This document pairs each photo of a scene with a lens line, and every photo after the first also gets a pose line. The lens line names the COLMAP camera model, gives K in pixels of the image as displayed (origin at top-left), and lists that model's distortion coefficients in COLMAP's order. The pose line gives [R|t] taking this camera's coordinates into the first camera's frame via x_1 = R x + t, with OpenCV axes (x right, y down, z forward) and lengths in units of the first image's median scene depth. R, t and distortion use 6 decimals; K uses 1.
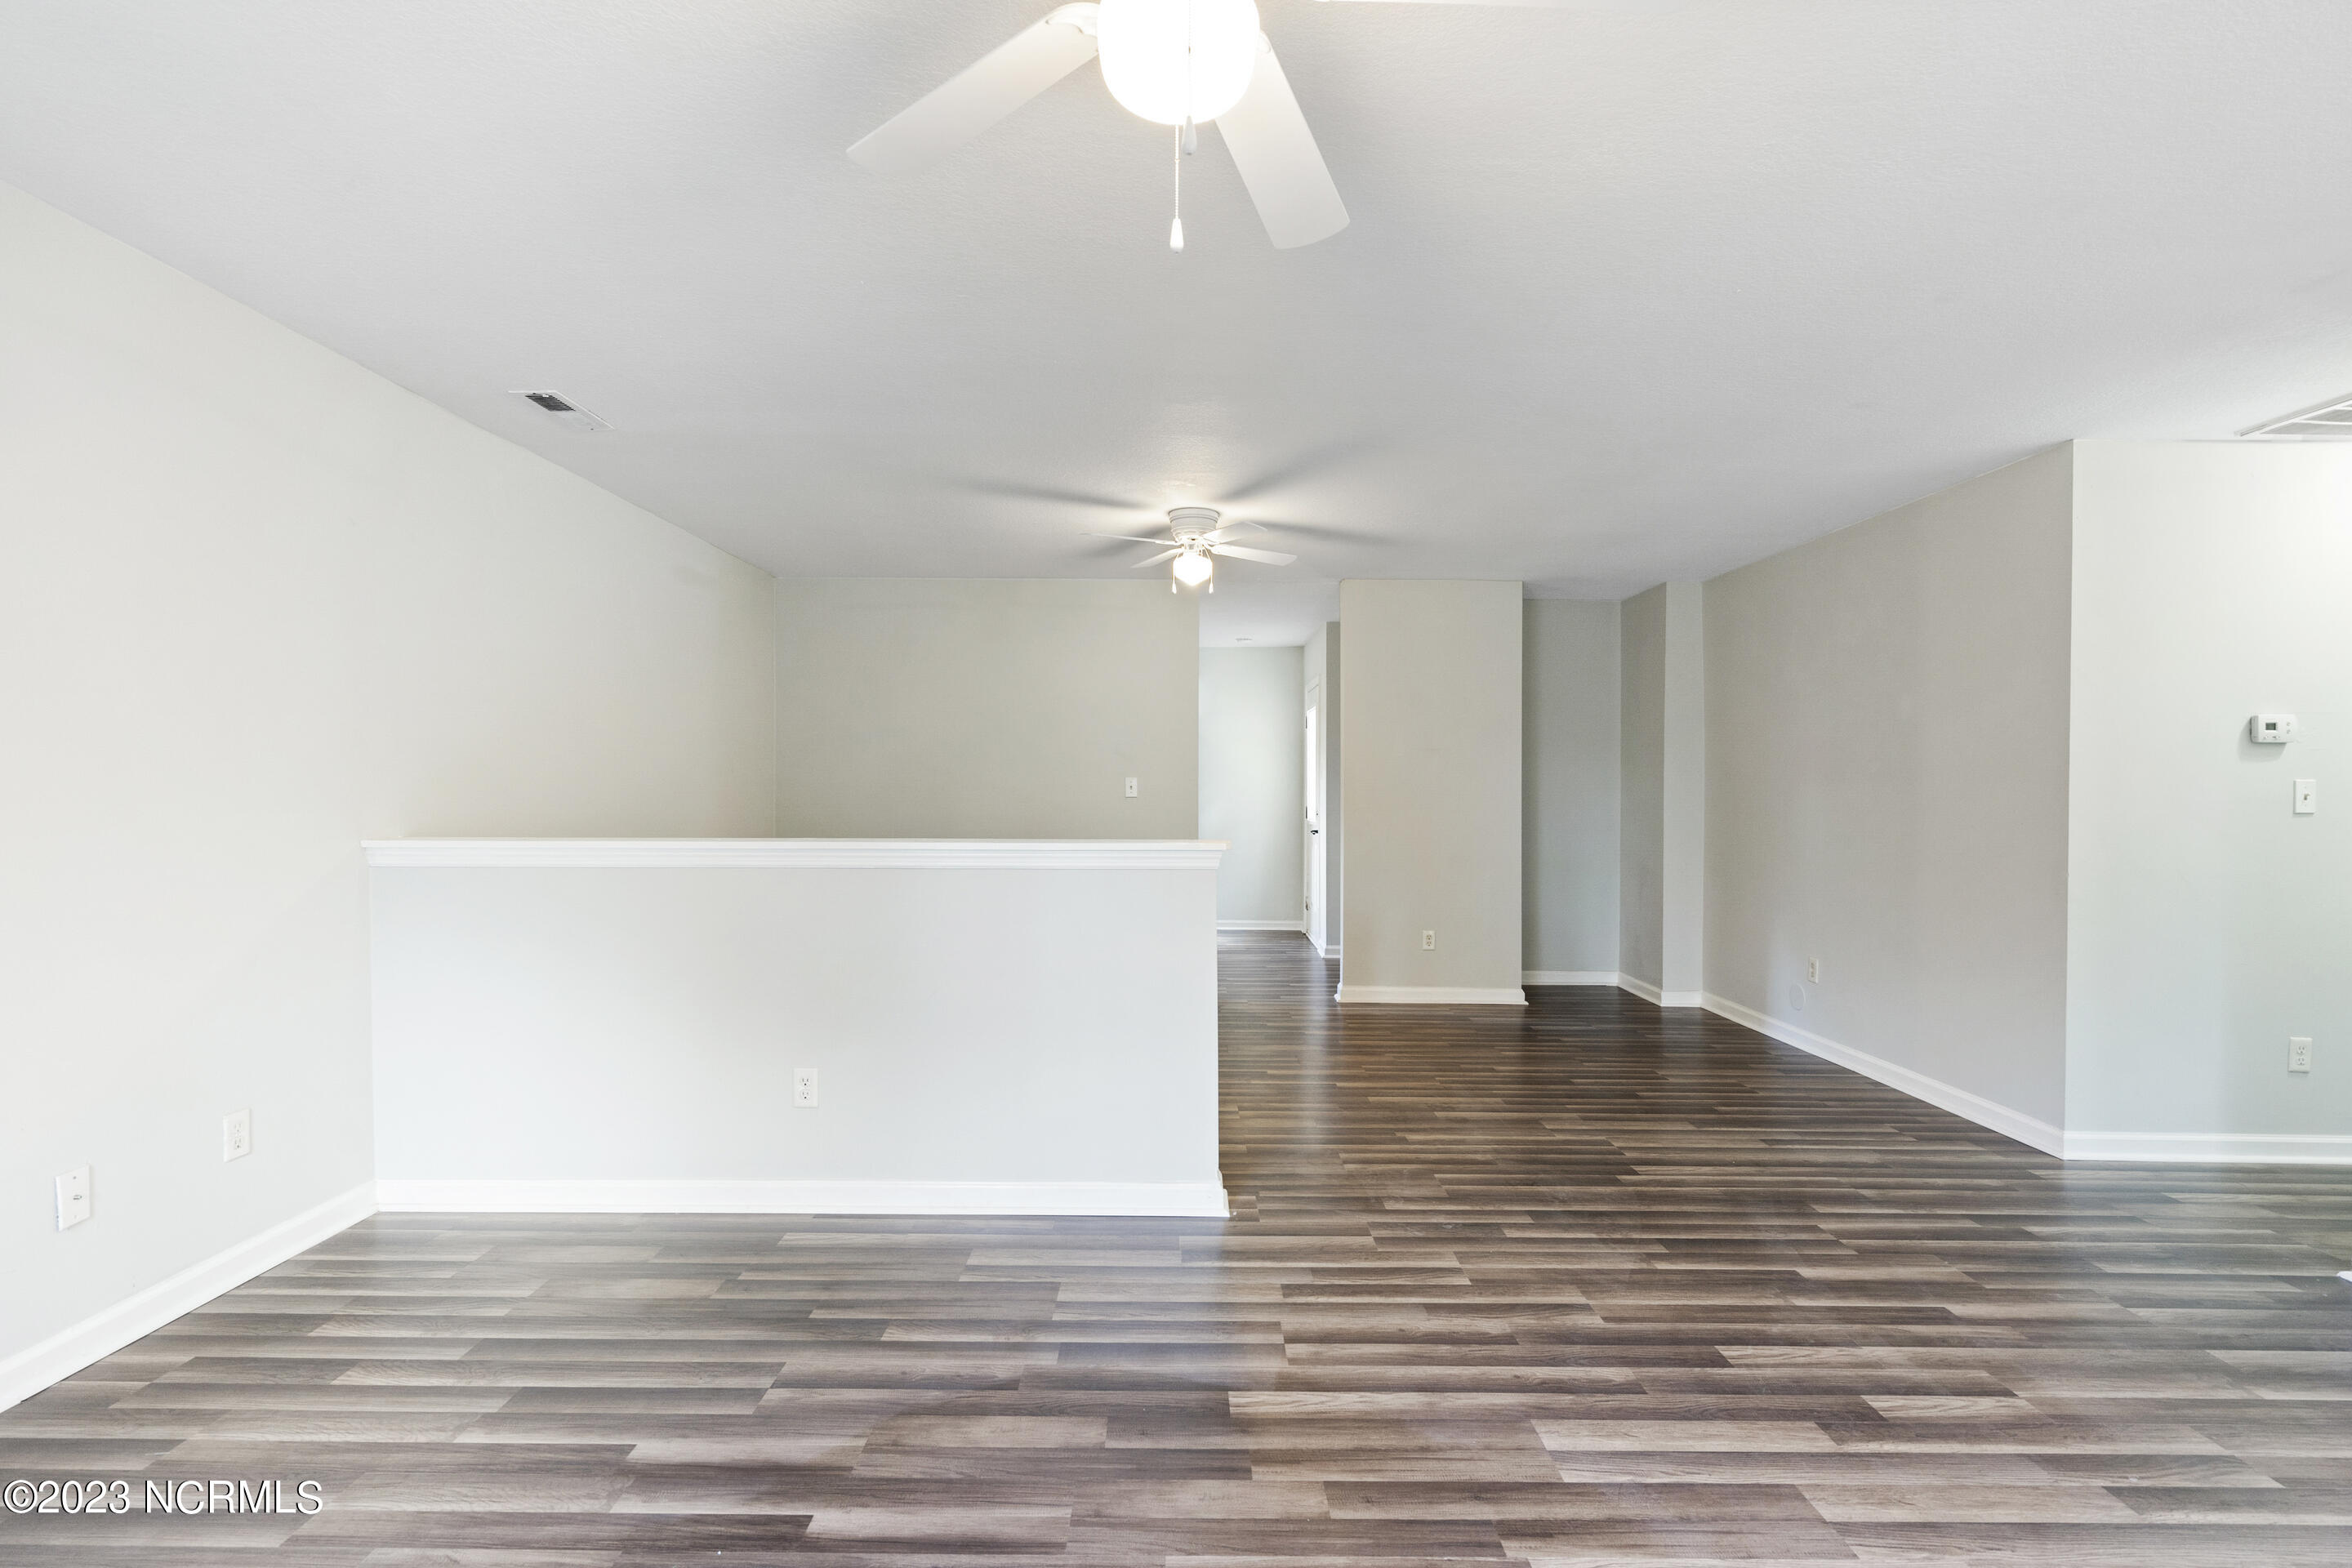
lens RADIAL K [[1077.8, 0, 1171.0], [0, 1077.8, 798.5], [0, 0, 1]] dist [-0.004636, 0.002297]
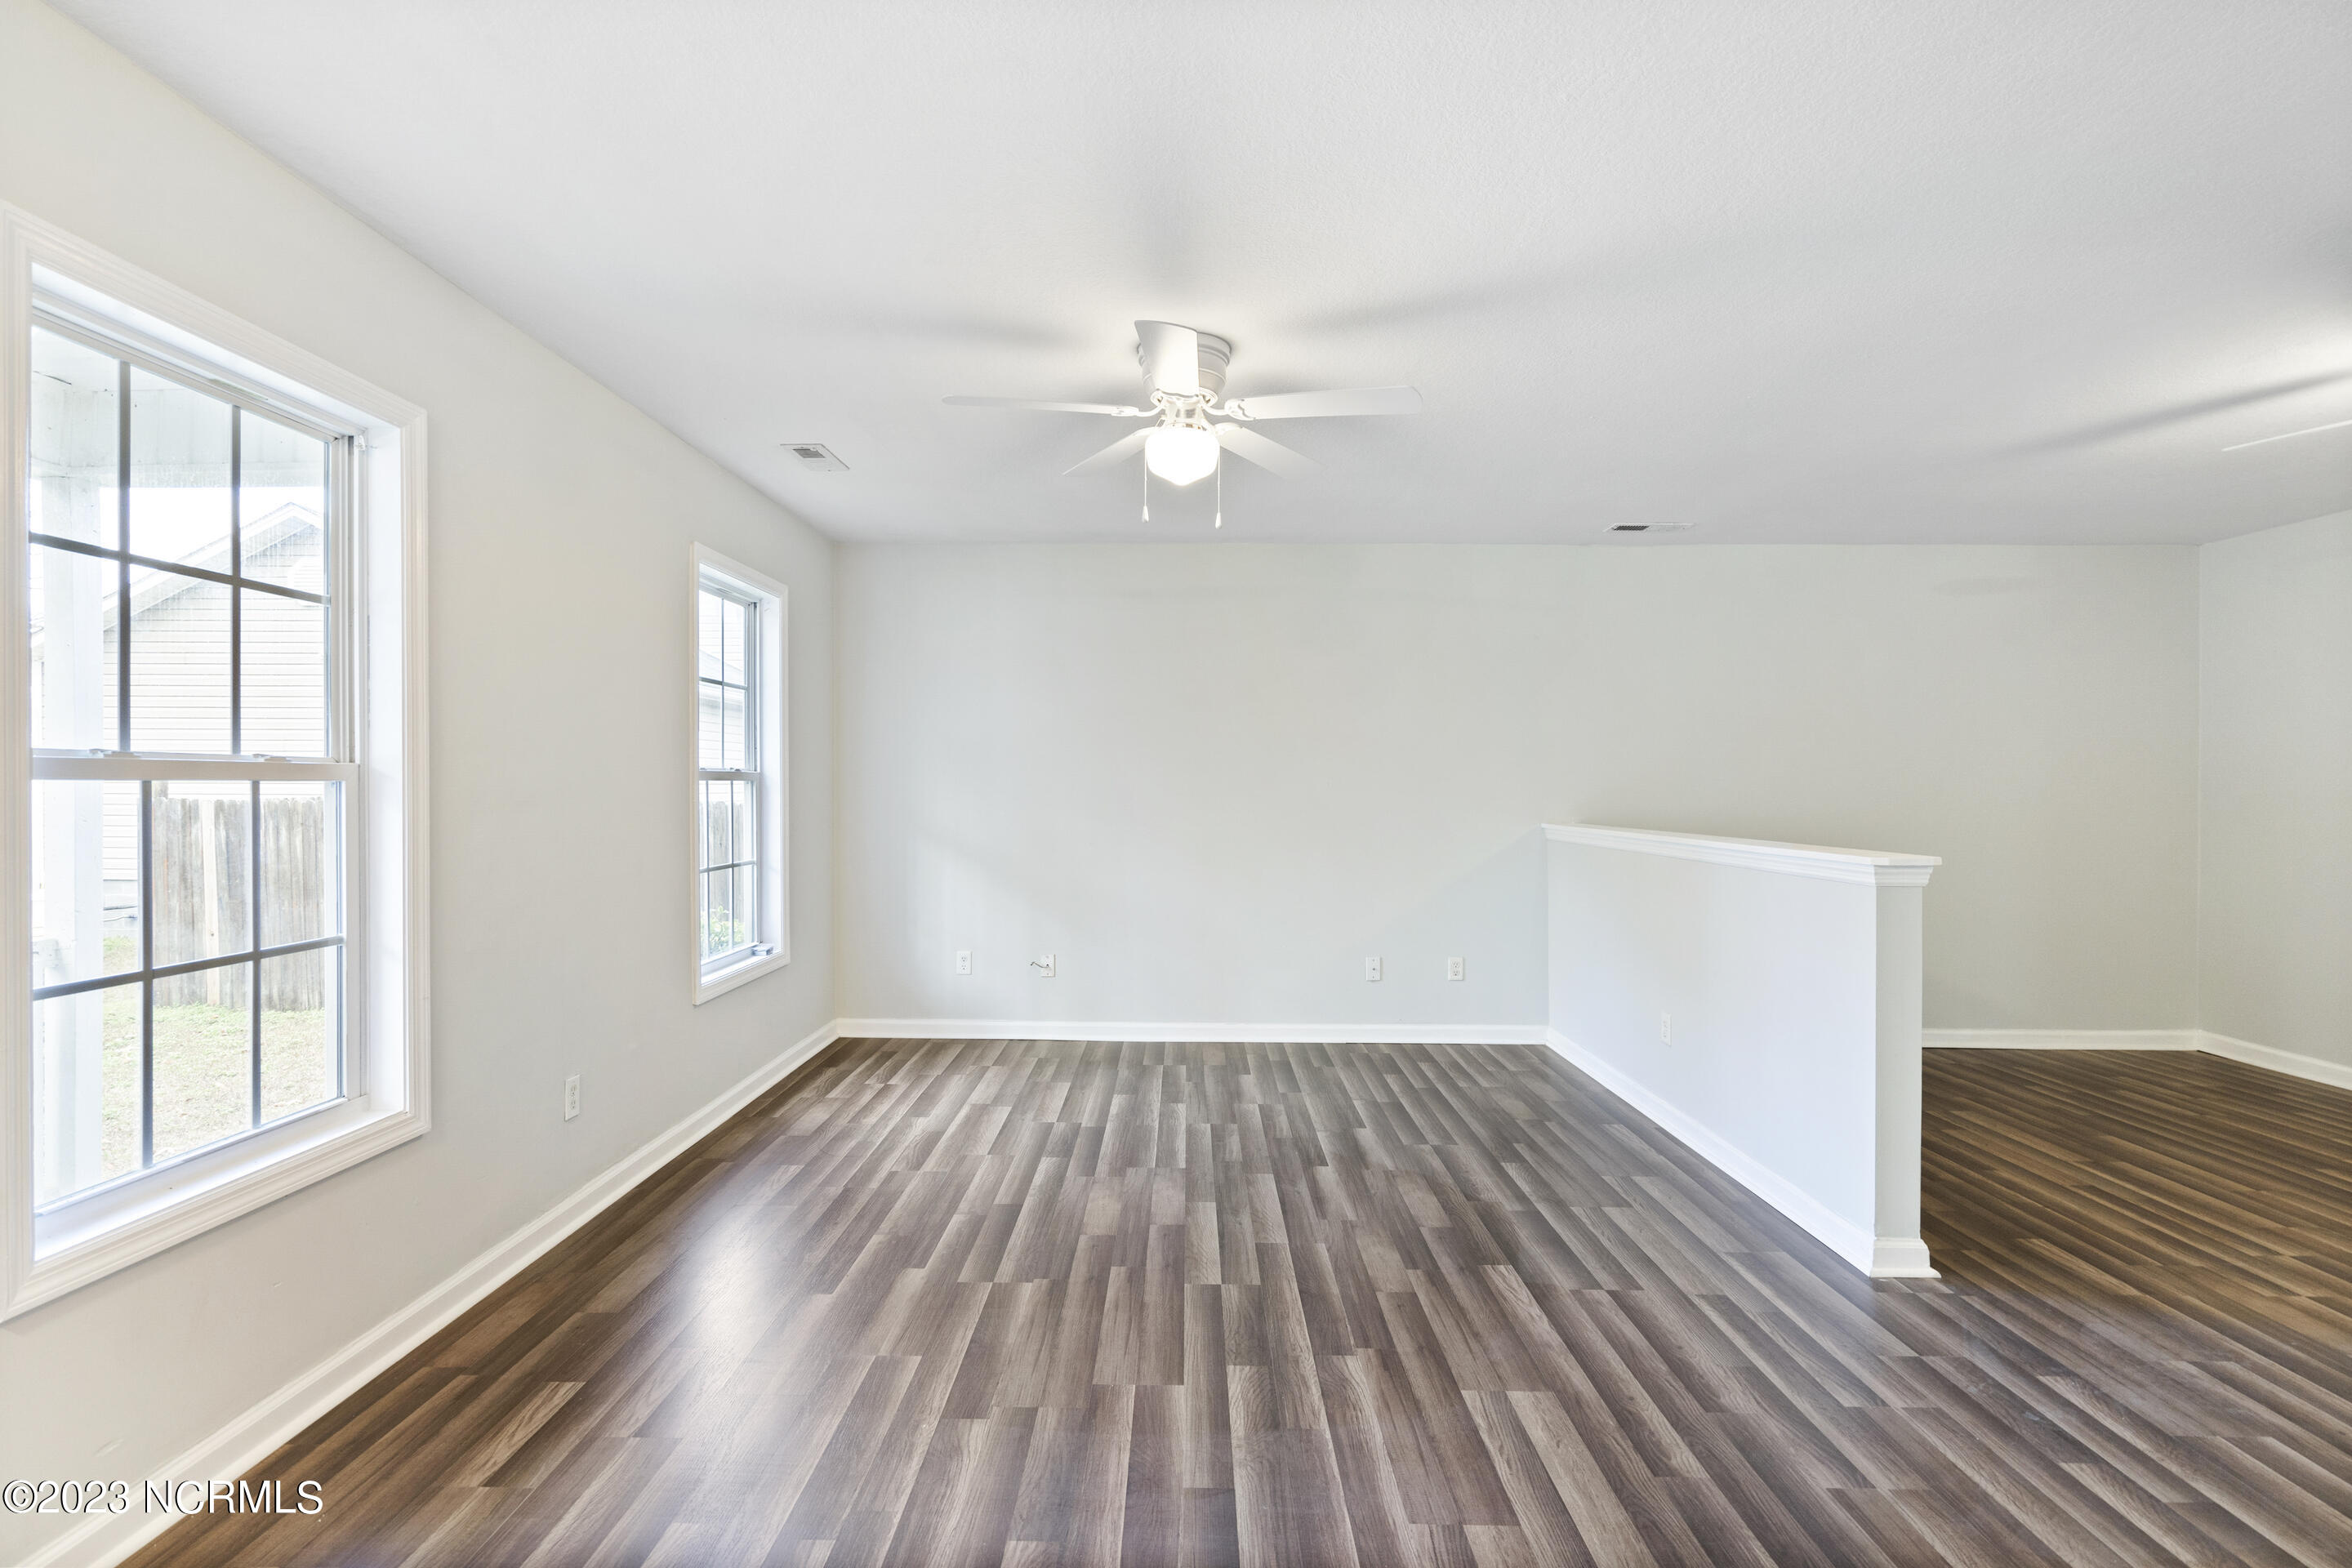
lens RADIAL K [[1077.8, 0, 1172.5], [0, 1077.8, 779.3], [0, 0, 1]] dist [-0.004636, 0.002297]
pose [[-0.005880, -0.008391, -0.999948, 1.000799], [-0.016686, 0.999826, -0.008292, -0.005805], [0.999843, 0.016637, -0.006019, 0.446904]]
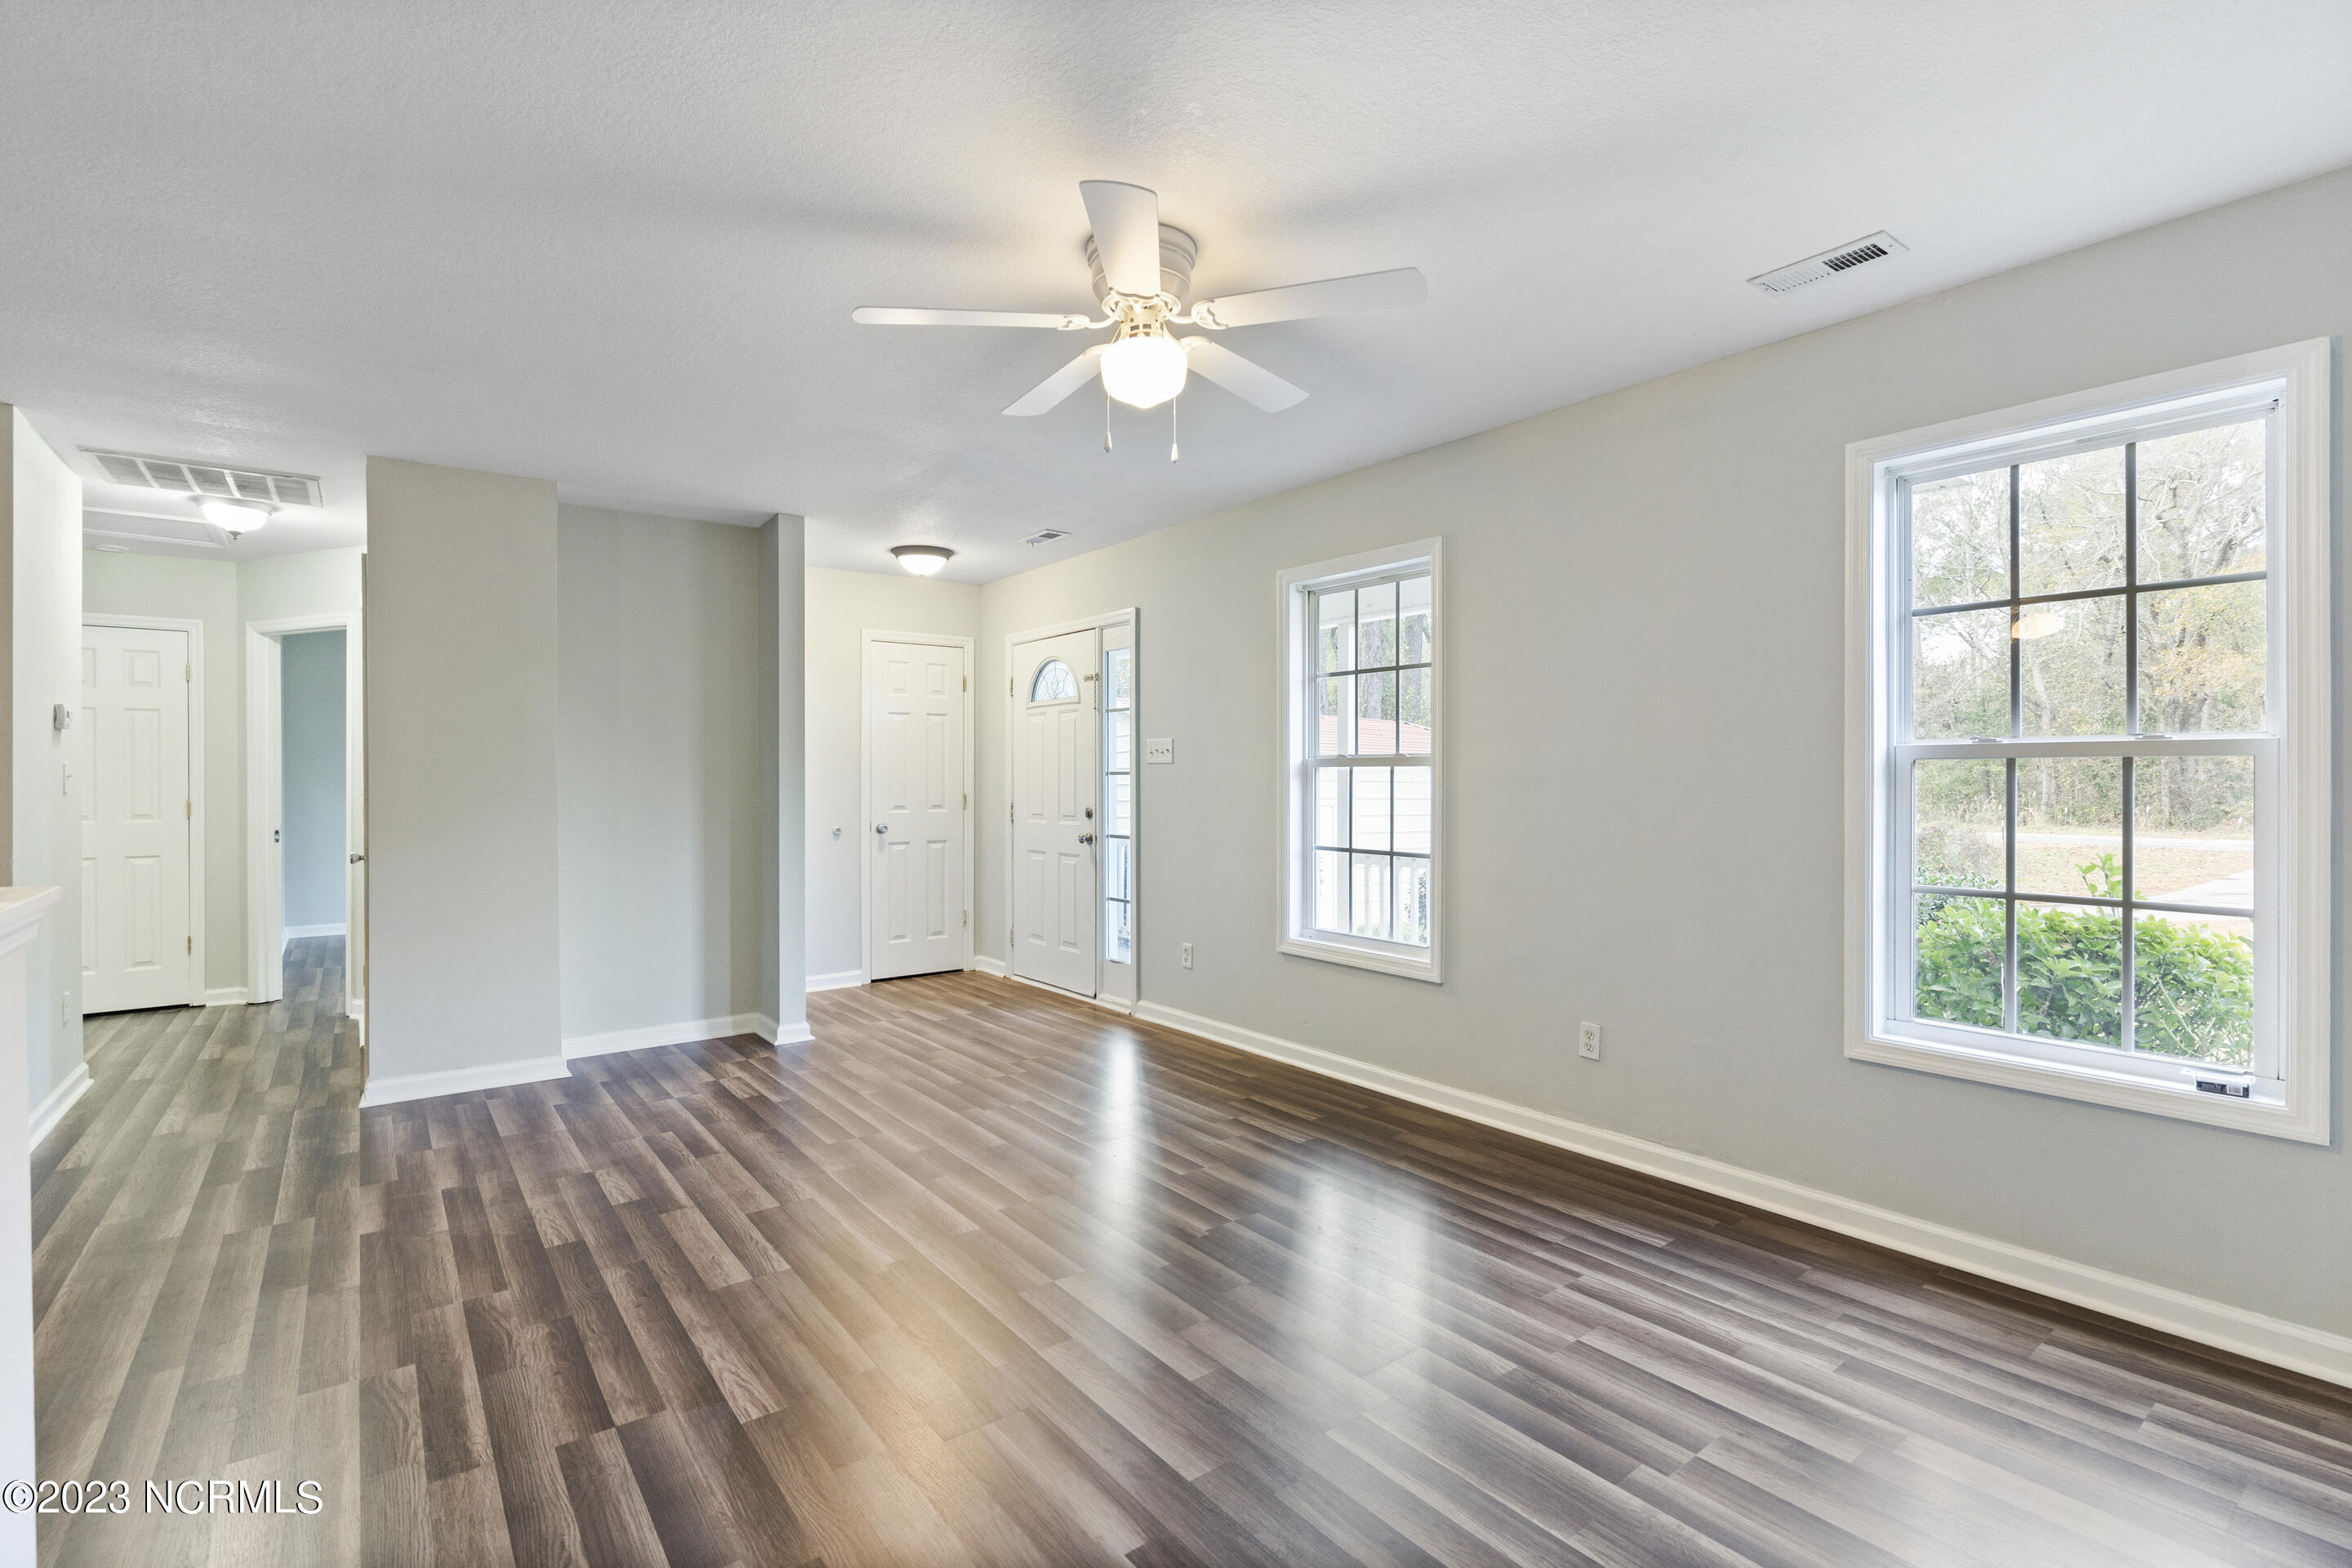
lens RADIAL K [[1077.8, 0, 1169.9], [0, 1077.8, 780.7], [0, 0, 1]] dist [-0.004636, 0.002297]
pose [[-0.610241, -0.008543, 0.792169, -0.674283], [0.010590, 0.999765, 0.018941, -0.011131], [-0.792145, 0.019948, -0.610007, 0.945150]]
